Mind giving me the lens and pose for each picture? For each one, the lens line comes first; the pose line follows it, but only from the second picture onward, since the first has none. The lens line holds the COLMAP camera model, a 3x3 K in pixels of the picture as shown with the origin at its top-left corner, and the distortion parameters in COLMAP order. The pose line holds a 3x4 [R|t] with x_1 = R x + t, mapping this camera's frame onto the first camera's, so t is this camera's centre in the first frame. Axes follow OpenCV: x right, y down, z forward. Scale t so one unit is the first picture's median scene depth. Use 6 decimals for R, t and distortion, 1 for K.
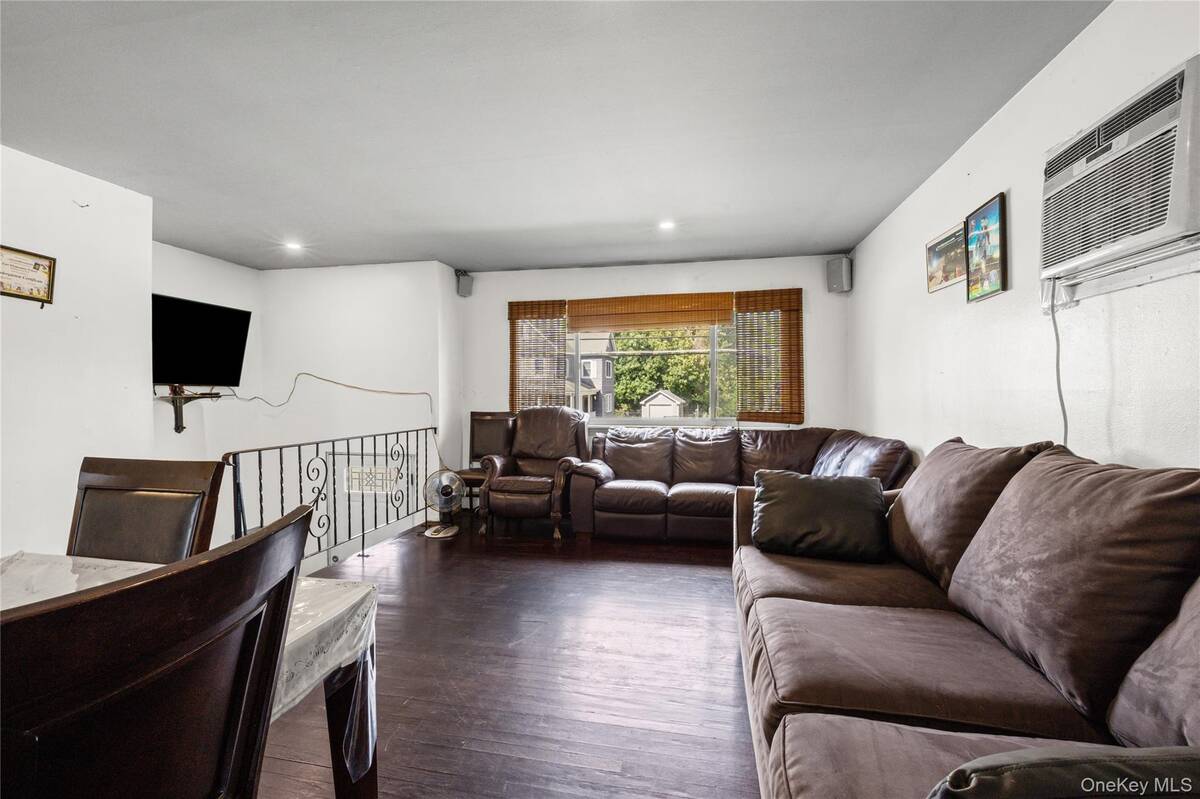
lens RADIAL K [[528.4, 0, 600.0], [0, 528.4, 399.5], [0, 0, 1]] dist [-0.031769, 0.000007]
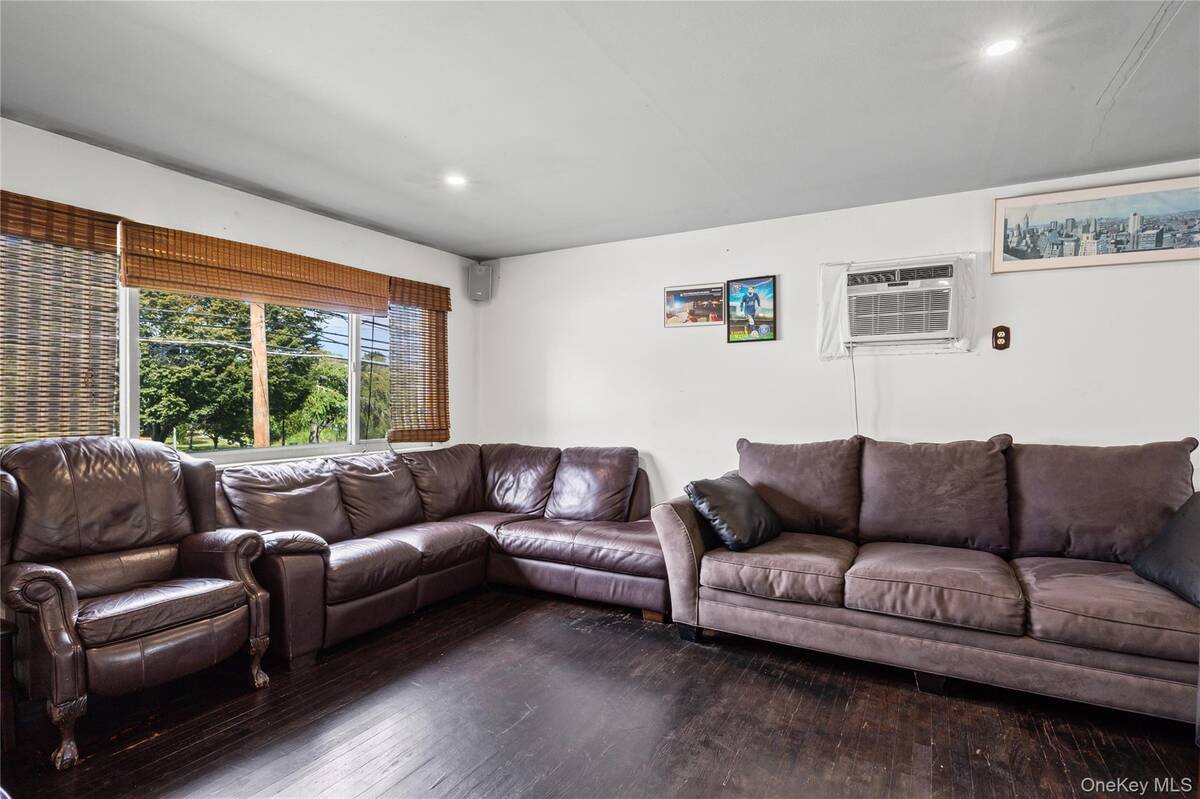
lens RADIAL K [[603.4, 0, 600.0], [0, 603.4, 399.5], [0, 0, 1]] dist [-0.000011, -0.000279]
pose [[0.307691, 0.004915, 0.951474, -0.532131], [0.010187, 0.999912, -0.008460, -0.013076], [-0.951432, 0.012296, 0.307614, 0.471673]]
